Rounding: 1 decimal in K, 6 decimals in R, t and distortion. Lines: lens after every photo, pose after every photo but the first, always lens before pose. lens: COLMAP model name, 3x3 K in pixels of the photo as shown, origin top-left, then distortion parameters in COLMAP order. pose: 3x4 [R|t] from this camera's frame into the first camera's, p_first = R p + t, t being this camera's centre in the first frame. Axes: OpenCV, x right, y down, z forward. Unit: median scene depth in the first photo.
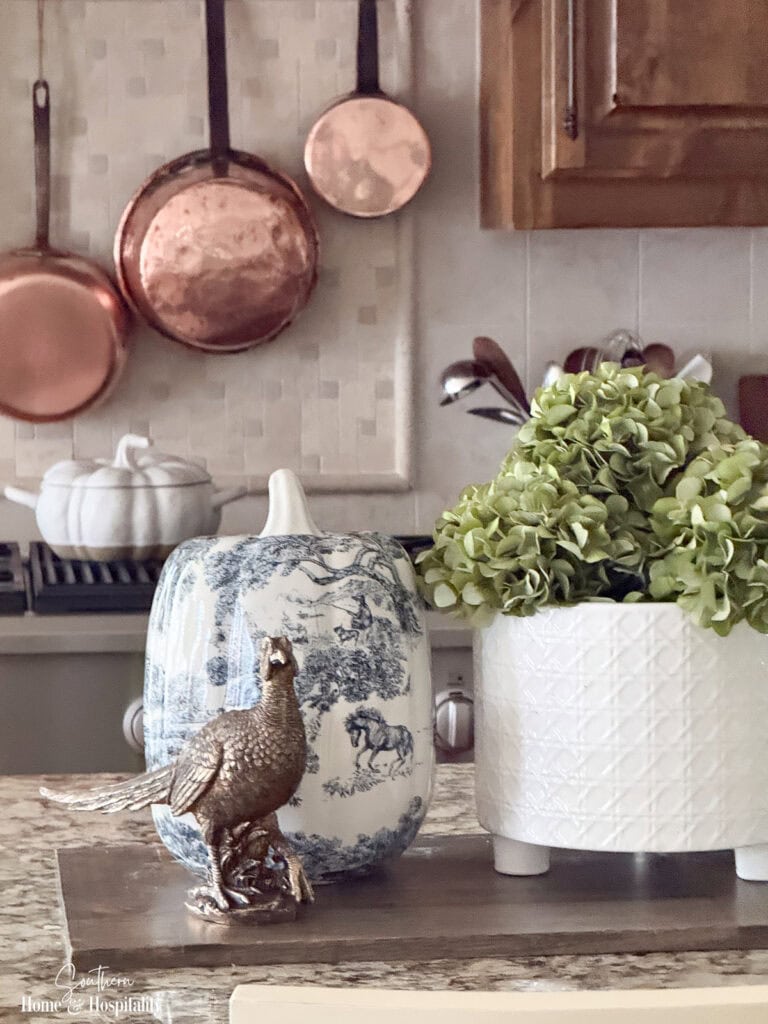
lens RADIAL K [[3700.5, 0, 383.8], [0, 3700.5, 513.6], [0, 0, 1]] dist [0.347960, 0.000000]
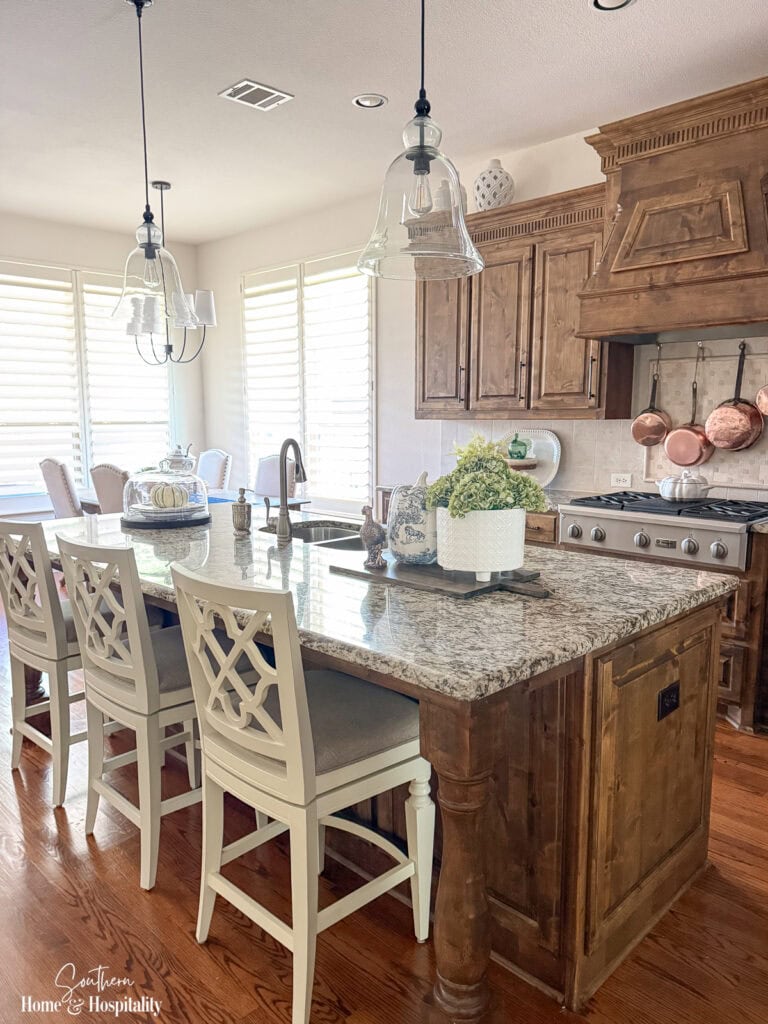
lens RADIAL K [[766.0, 0, 393.5], [0, 766.0, 508.9], [0, 0, 1]] dist [0.046544, -0.065802]
pose [[0.602459, 0.108750, -0.790707, 0.409979], [-0.074962, 0.994005, 0.079596, -0.022543], [0.794622, 0.011320, 0.606999, 0.249566]]
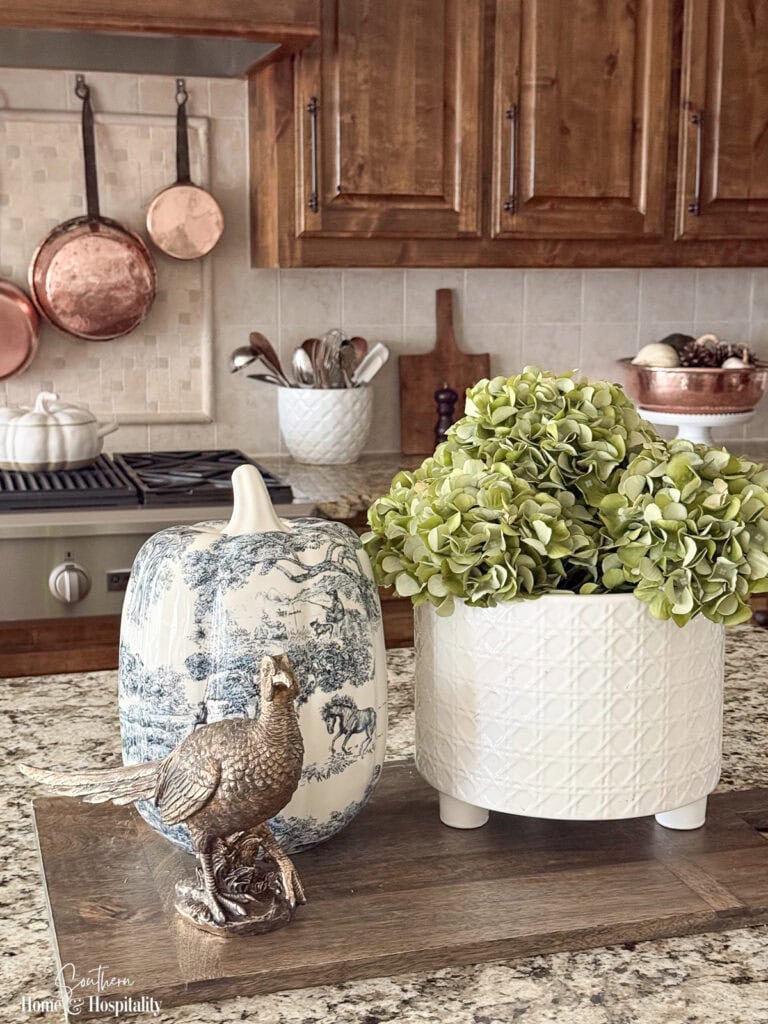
lens RADIAL K [[1475.2, 0, 386.0], [0, 1475.2, 507.7], [0, 0, 1]] dist [0.142227, 0.000000]
pose [[0.984012, -0.018029, 0.177189, -0.038309], [0.004799, 0.997186, 0.074816, -0.019158], [-0.178040, -0.072769, 0.981329, 0.340792]]
